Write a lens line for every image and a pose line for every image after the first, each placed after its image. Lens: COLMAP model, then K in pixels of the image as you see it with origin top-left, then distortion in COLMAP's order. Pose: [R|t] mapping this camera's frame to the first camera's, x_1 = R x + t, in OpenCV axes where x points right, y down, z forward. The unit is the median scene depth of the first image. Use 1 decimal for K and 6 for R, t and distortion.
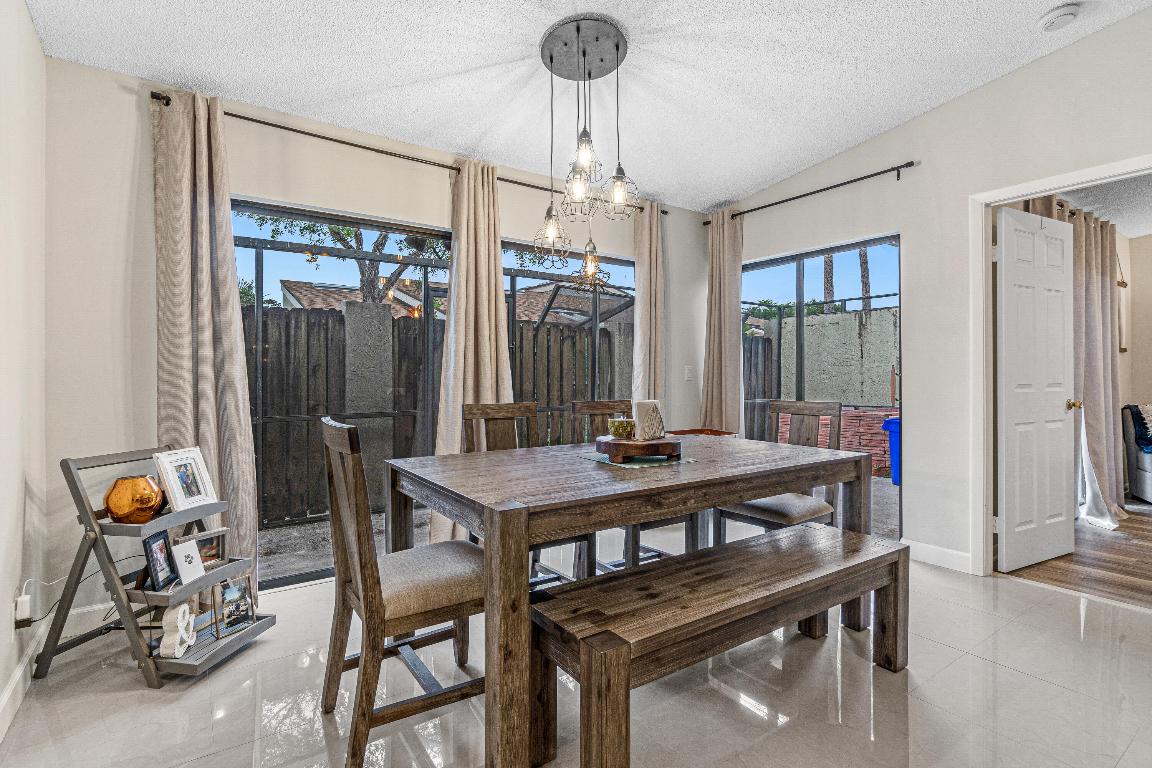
lens RADIAL K [[561.8, 0, 581.2], [0, 561.8, 374.2], [0, 0, 1]] dist [0.010793, -0.002463]
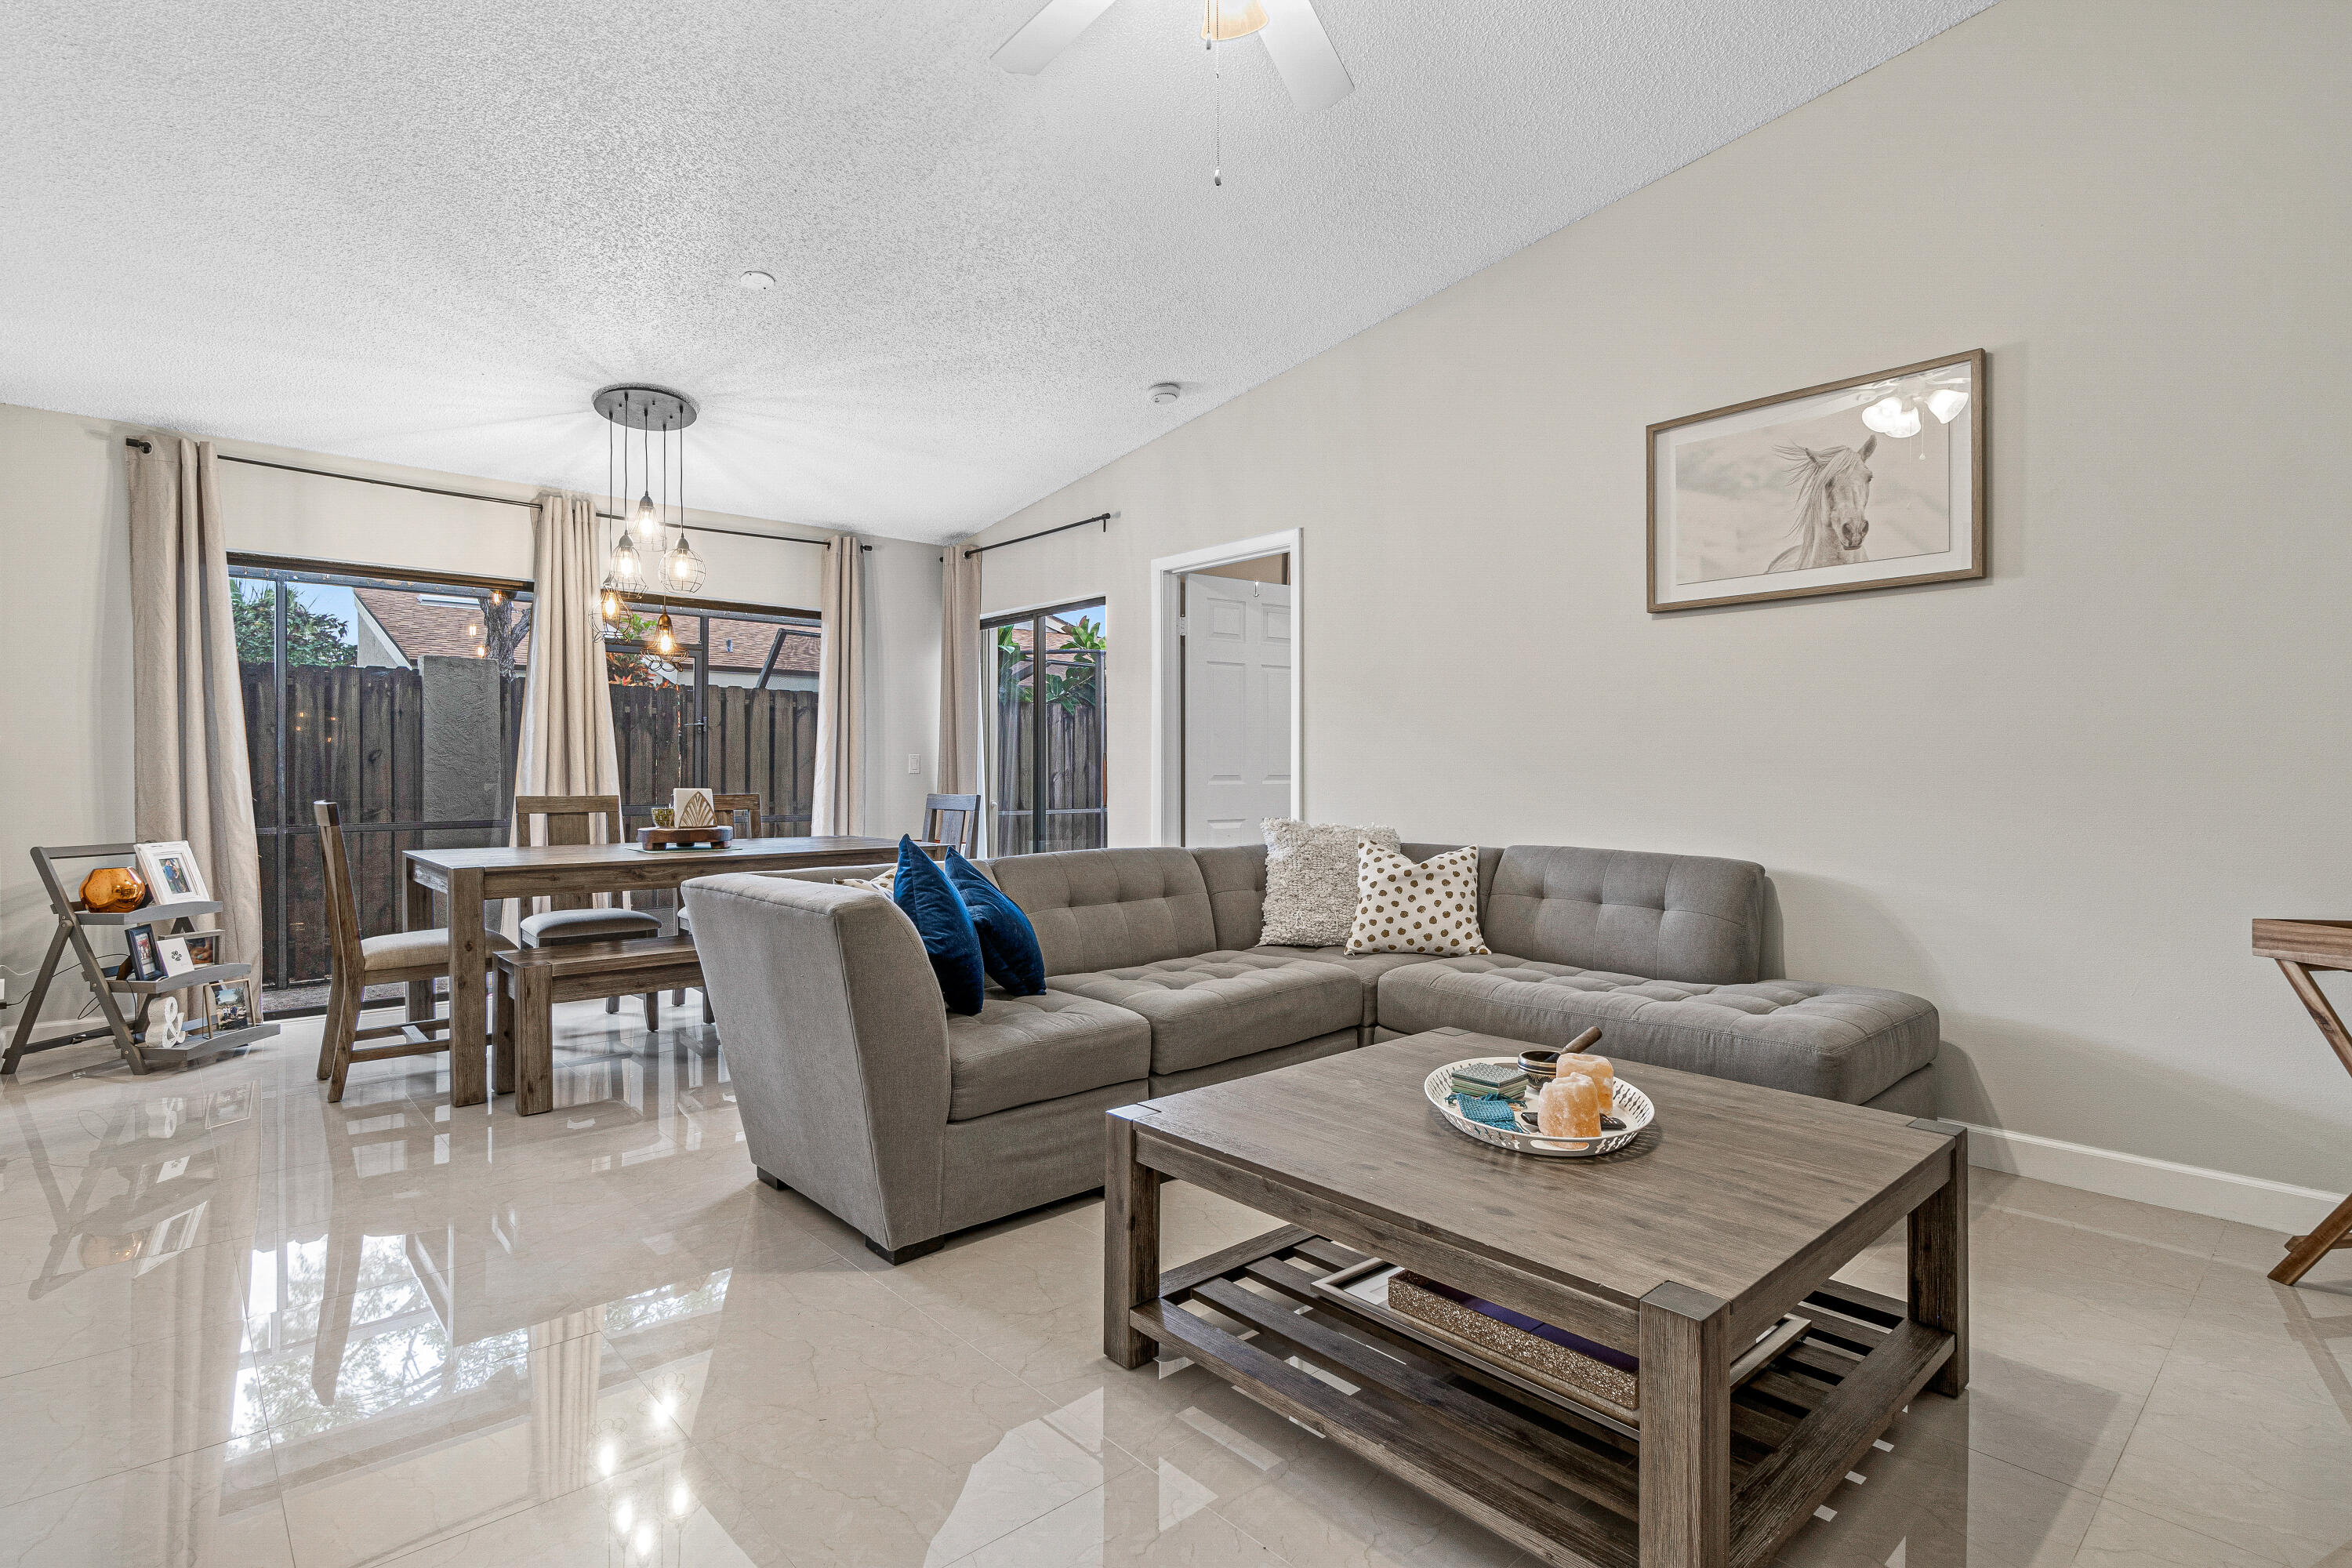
lens RADIAL K [[1147.1, 0, 1170.3], [0, 1147.1, 776.8], [0, 0, 1]] dist [0.010793, -0.002463]
pose [[0.993325, 0.000602, 0.115350, 0.703891], [-0.001094, 0.999991, 0.004204, 0.016970], [-0.115347, -0.004302, 0.993316, -1.063969]]
